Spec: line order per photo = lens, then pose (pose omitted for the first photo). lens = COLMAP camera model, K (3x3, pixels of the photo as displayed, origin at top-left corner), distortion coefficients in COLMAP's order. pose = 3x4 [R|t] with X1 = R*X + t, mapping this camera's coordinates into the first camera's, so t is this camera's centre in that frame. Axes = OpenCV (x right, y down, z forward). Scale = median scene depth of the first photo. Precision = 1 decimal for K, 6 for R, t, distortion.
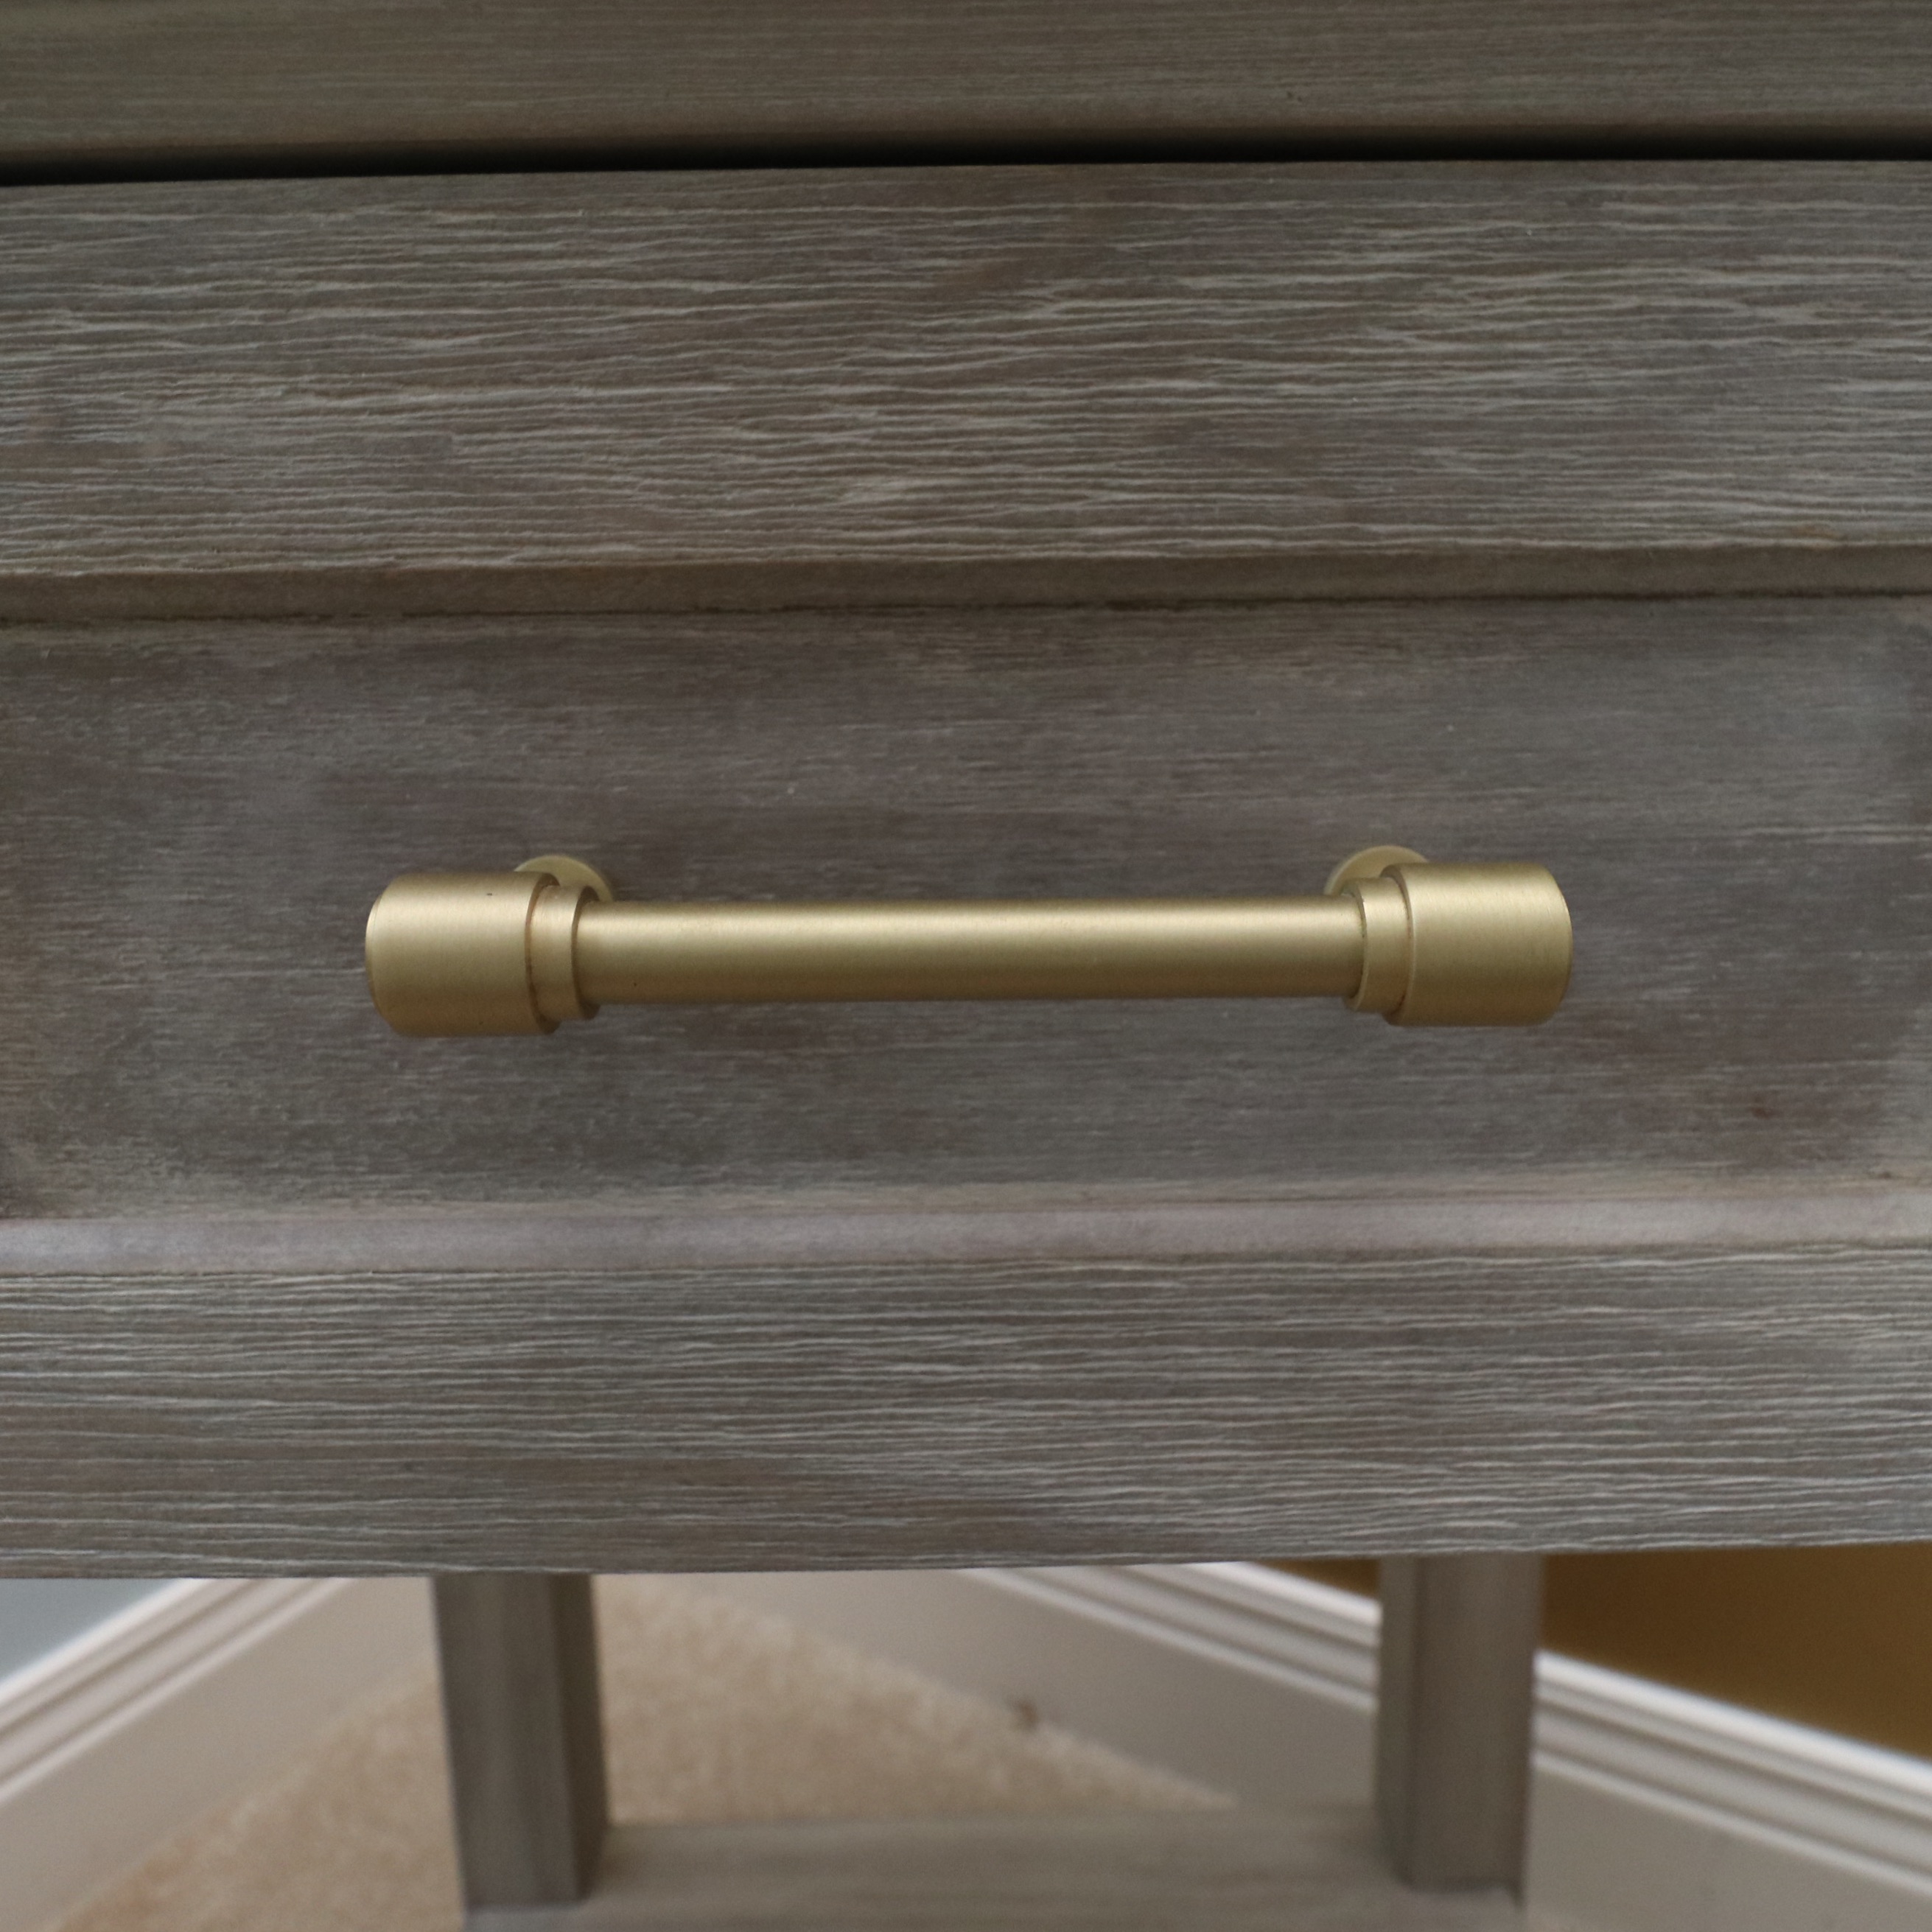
lens RADIAL K [[1498.2, 0, 966.0], [0, 1498.2, 966.0], [0, 0, 1]] dist [-0.014384, -0.009656]
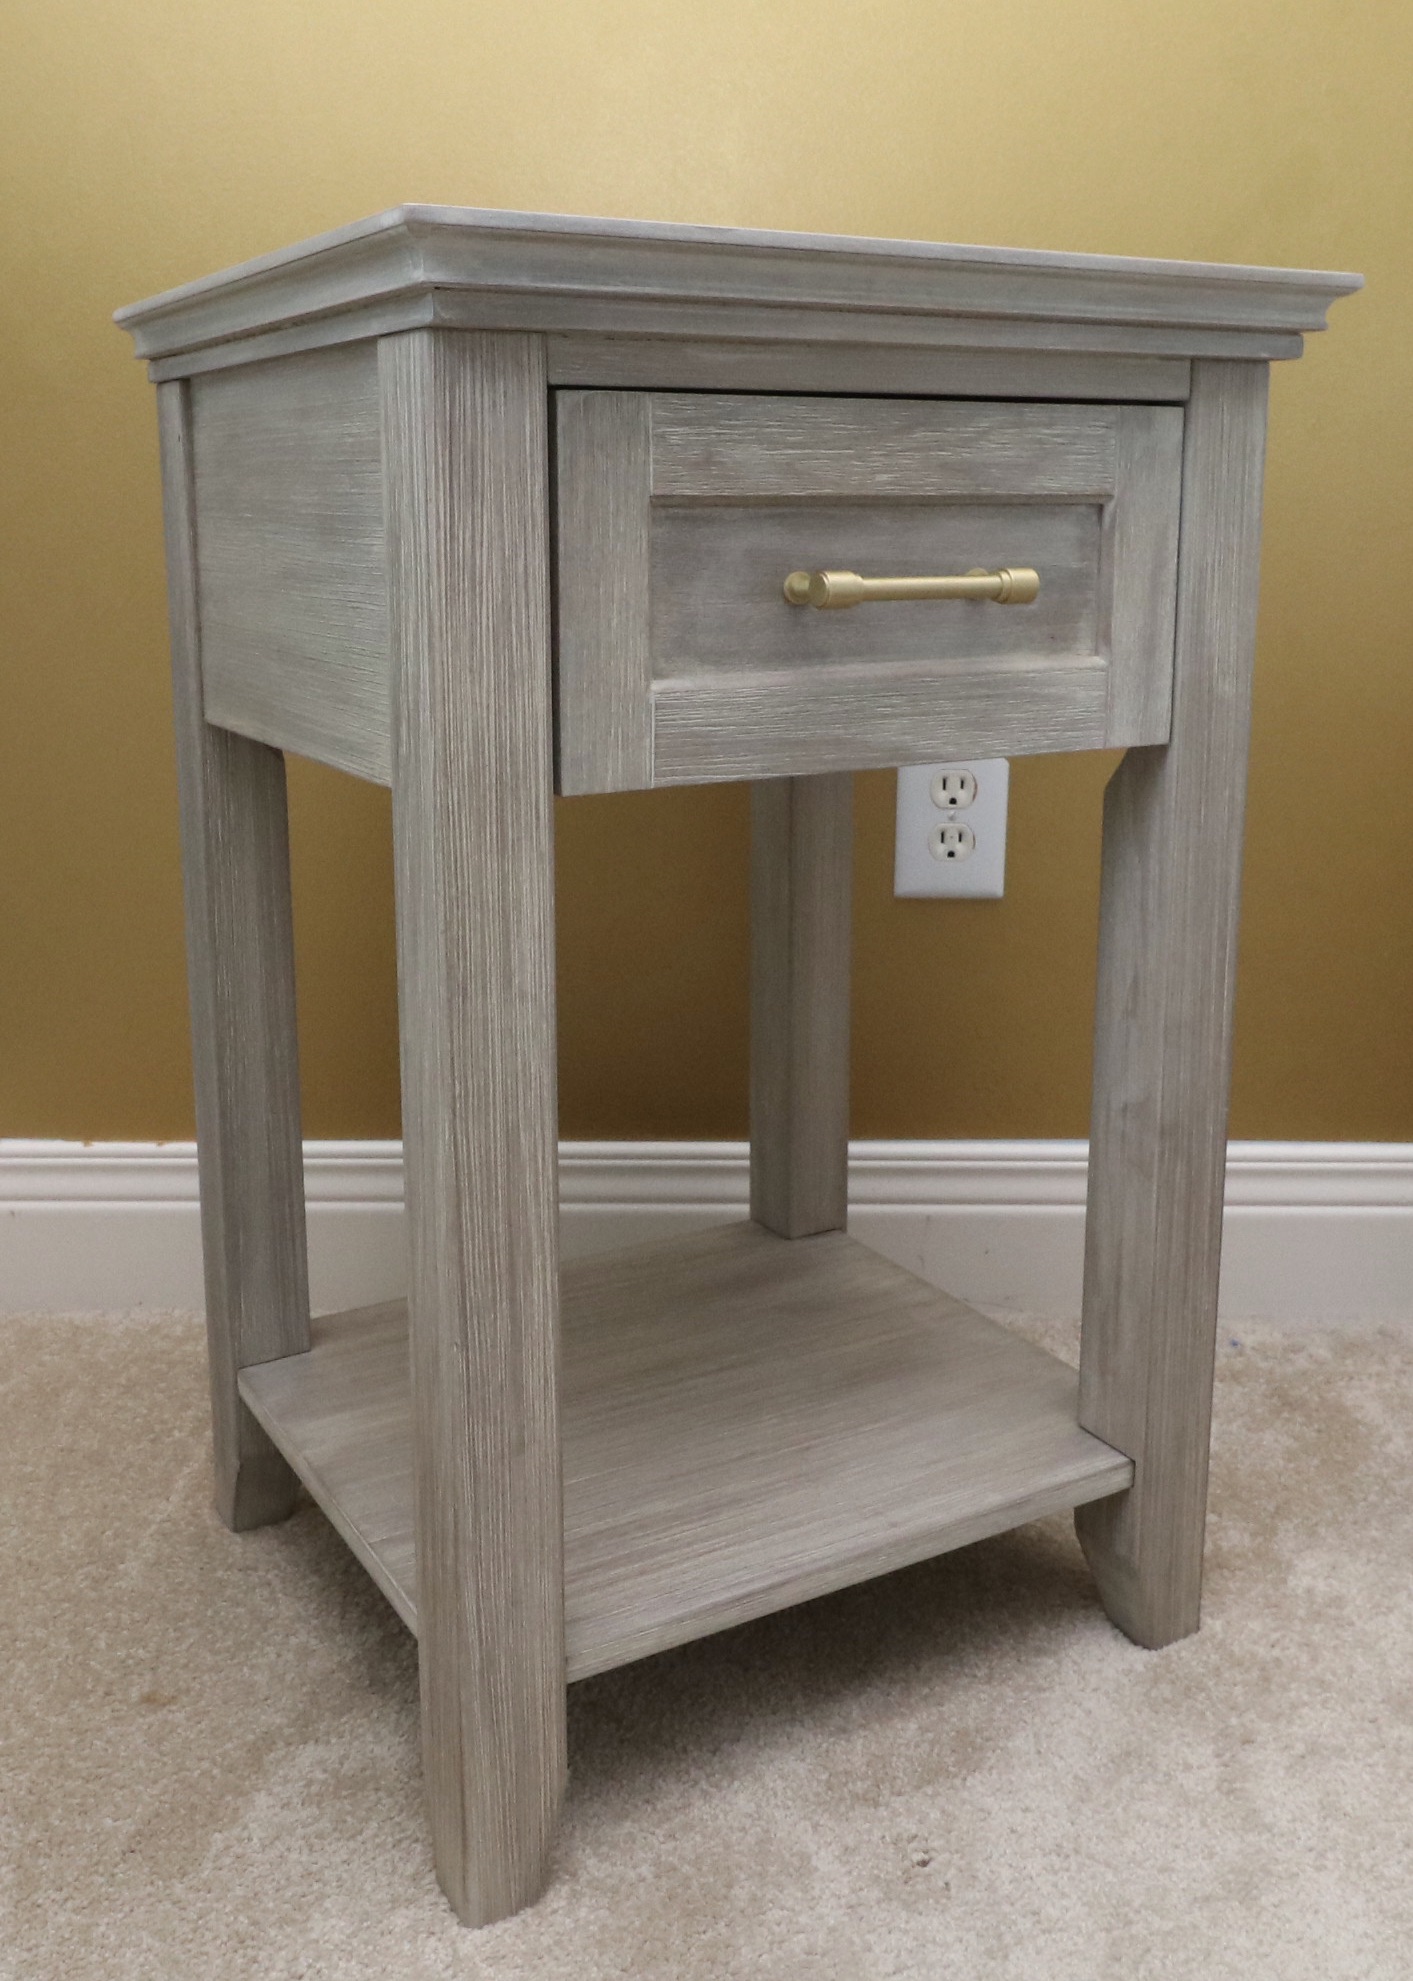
lens RADIAL K [[1899.3, 0, 706.5], [0, 1899.3, 990.5], [0, 0, 1]] dist [-0.010199, -0.006759]
pose [[0.869590, -0.111299, 0.481068, -2.914244], [0.076316, 0.992853, 0.091754, 0.519256], [-0.487842, -0.043076, 0.871868, -3.105063]]
